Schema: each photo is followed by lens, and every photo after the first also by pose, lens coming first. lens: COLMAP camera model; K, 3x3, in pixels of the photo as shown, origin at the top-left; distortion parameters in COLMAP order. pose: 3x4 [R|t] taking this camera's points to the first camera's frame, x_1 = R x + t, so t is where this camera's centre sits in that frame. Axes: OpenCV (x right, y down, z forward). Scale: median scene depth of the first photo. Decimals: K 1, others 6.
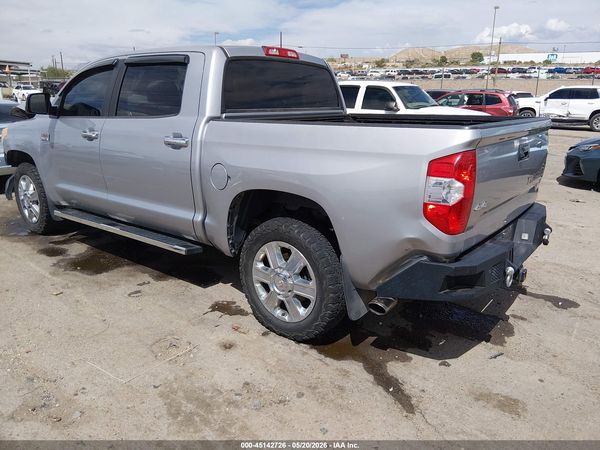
lens RADIAL K [[456.6, 0, 300.0], [0, 456.6, 225.0], [0, 0, 1]] dist [0.107230, -0.194701]
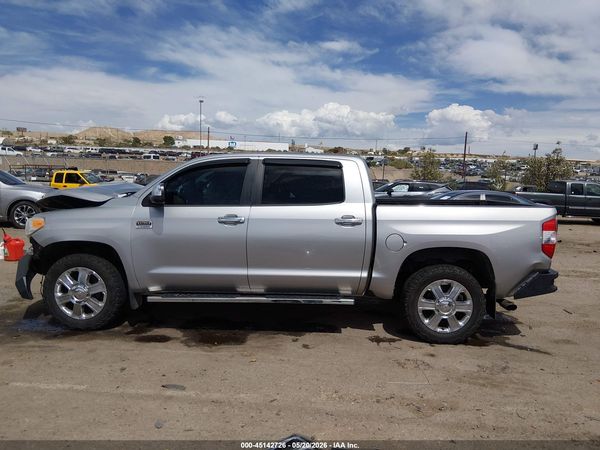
lens RADIAL K [[456.6, 0, 300.0], [0, 456.6, 225.0], [0, 0, 1]] dist [0.107230, -0.194701]
pose [[0.803215, -0.046671, 0.593858, -1.039815], [0.142689, 0.982977, -0.115742, -0.027418], [-0.578347, 0.177703, 0.796201, -0.008562]]
